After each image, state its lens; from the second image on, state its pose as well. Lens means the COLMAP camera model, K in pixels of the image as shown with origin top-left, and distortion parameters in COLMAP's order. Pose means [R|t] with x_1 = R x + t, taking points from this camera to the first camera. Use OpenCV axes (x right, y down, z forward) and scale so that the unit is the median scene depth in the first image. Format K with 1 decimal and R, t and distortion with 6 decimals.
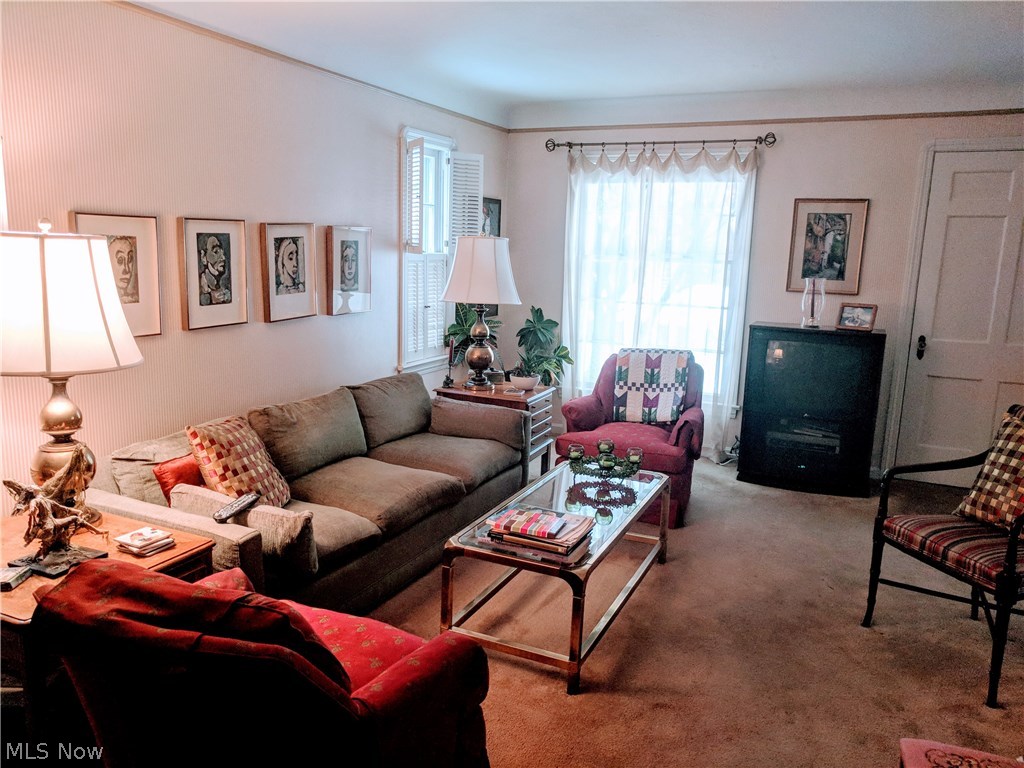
lens RADIAL K [[771.4, 0, 510.8], [0, 771.4, 385.7], [0, 0, 1]] dist [0.035205, 0.003258]
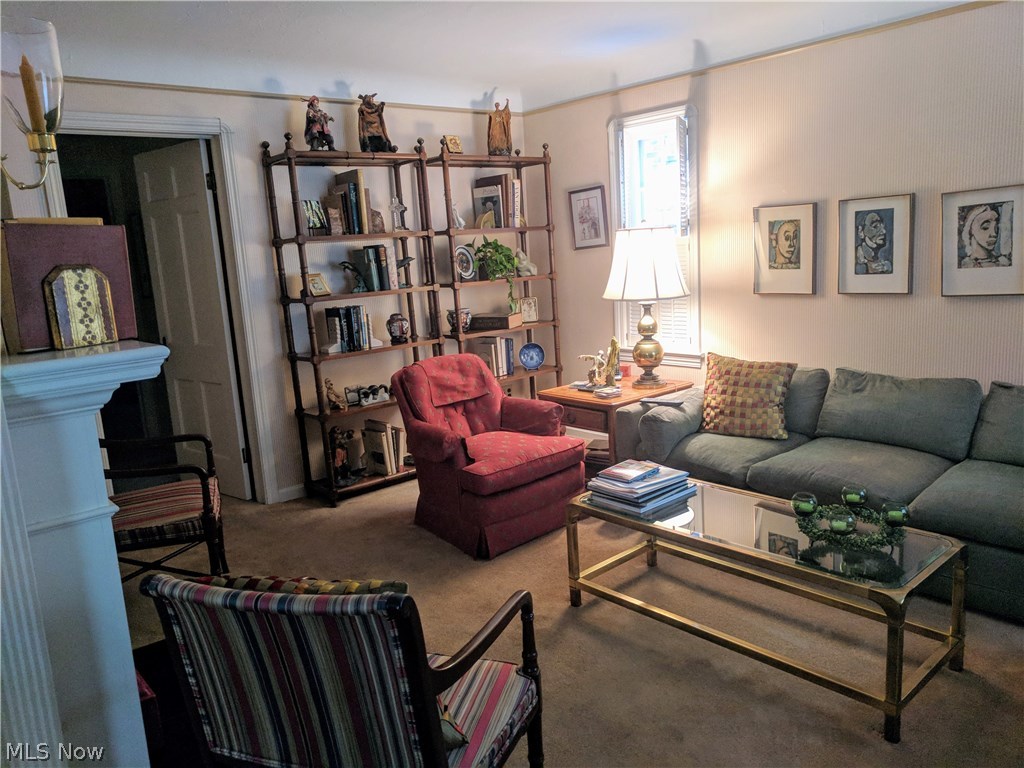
lens RADIAL K [[771.4, 0, 512.0], [0, 771.4, 380.0], [0, 0, 1]] dist [0.035205, 0.003258]
pose [[-0.387386, 0.166463, -0.906765, 0.854677], [-0.118816, 0.966346, 0.228161, -0.150953], [0.914229, 0.196124, -0.354570, 0.951983]]
